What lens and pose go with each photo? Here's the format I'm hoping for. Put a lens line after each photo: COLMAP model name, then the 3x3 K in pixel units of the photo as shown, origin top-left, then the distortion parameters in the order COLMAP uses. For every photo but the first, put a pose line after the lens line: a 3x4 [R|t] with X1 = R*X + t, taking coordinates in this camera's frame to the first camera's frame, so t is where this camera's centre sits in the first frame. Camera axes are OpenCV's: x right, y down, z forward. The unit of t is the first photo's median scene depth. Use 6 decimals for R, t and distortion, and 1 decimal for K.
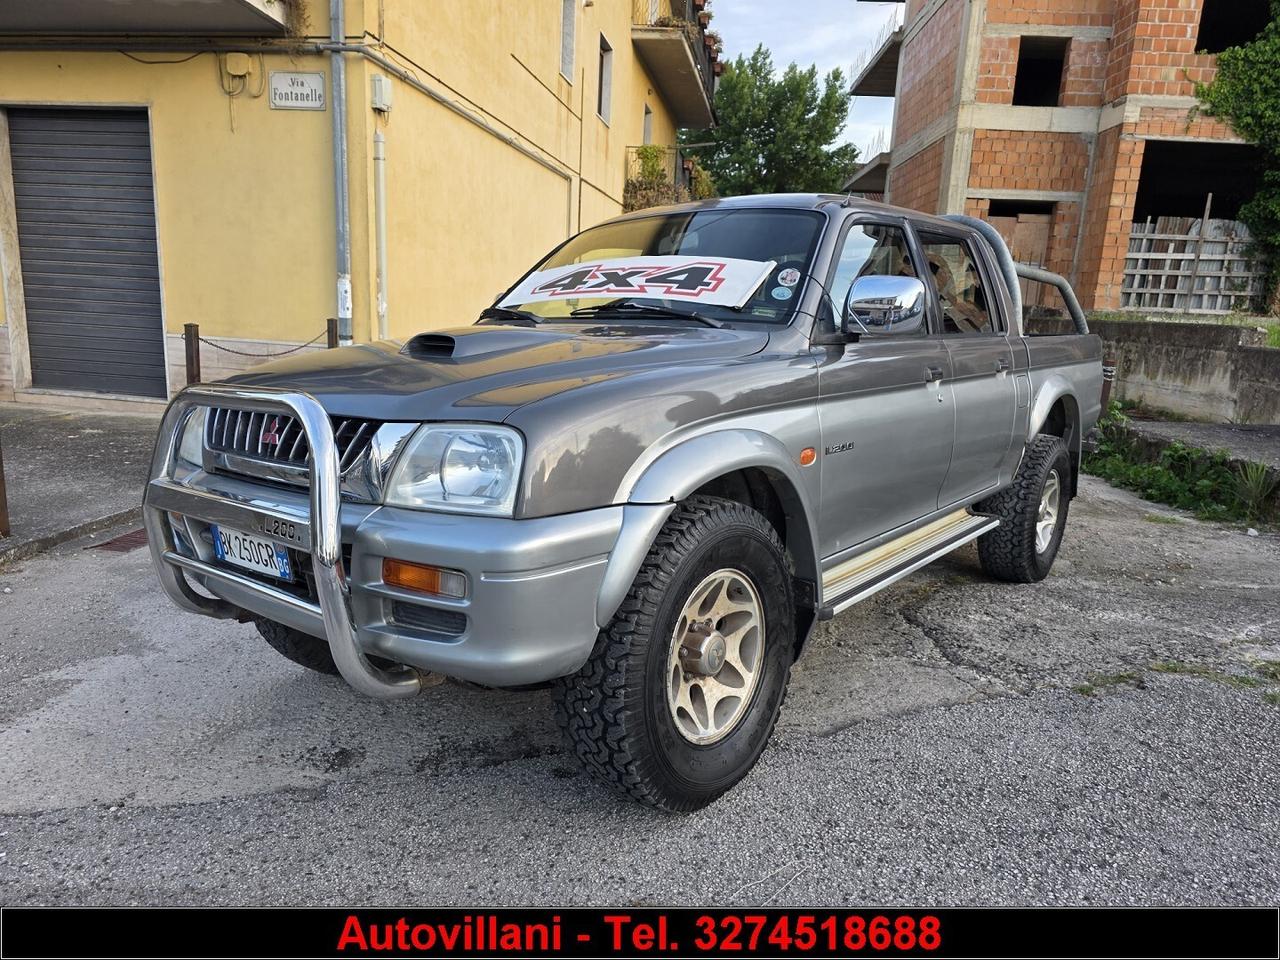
lens RADIAL K [[856.1, 0, 646.1], [0, 856.1, 468.0], [0, 0, 1]] dist [0.047726, -0.036137]
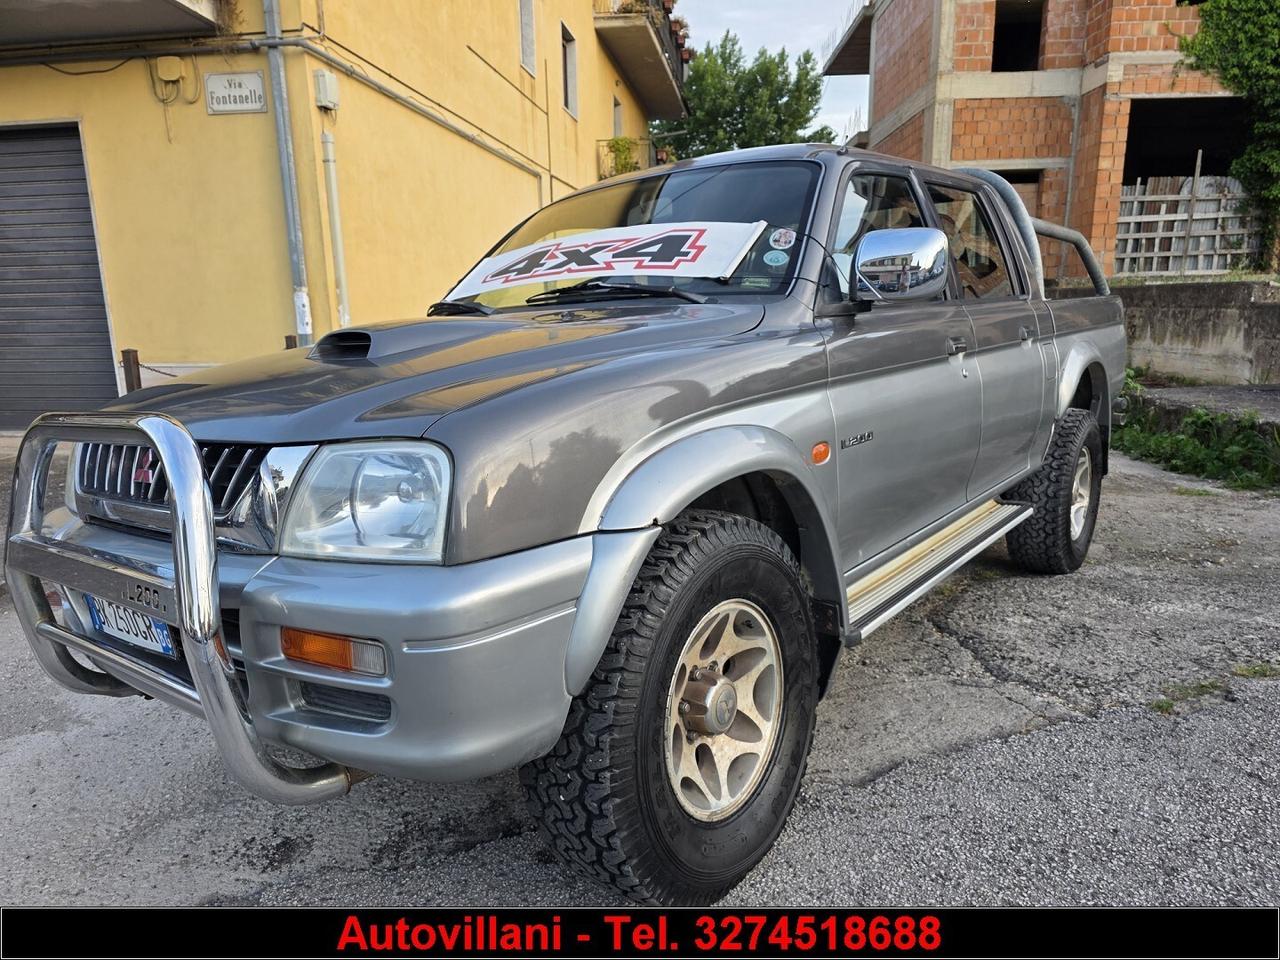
lens RADIAL K [[864.8, 0, 643.2], [0, 864.8, 485.3], [0, 0, 1]] dist [0.042672, -0.034267]
pose [[0.997800, -0.066271, 0.002031, 0.011214], [0.066226, 0.997649, 0.017598, -0.005893], [-0.003192, -0.017425, 0.999843, 0.125580]]
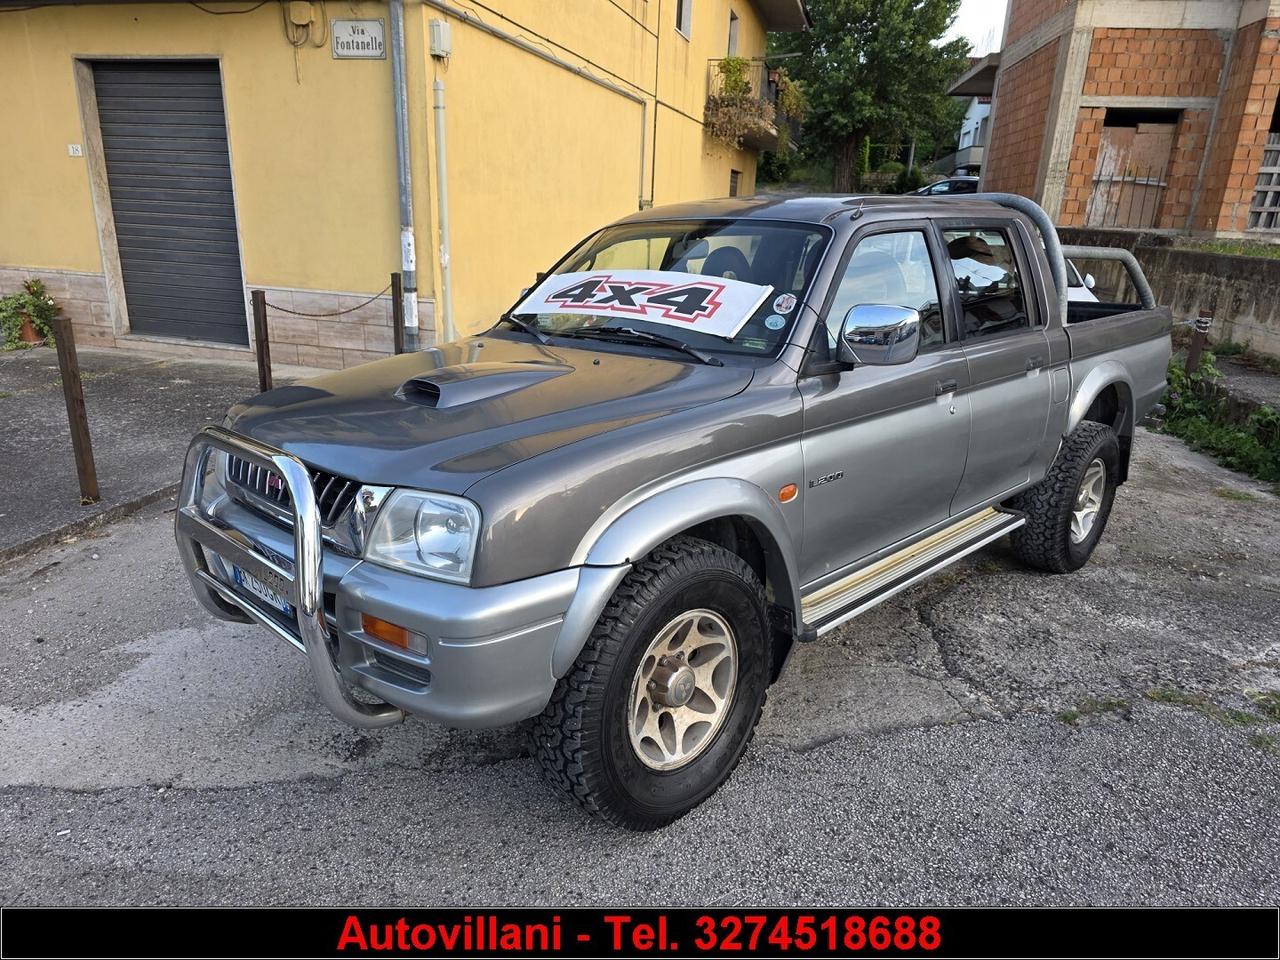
lens RADIAL K [[856.5, 0, 640.0], [0, 856.5, 480.0], [0, 0, 1]] dist [0.047284, -0.034757]
pose [[0.994379, 0.022983, -0.103351, 0.086742], [-0.011796, 0.994126, 0.107584, -0.100445], [0.105216, -0.105761, 0.988809, -0.021029]]
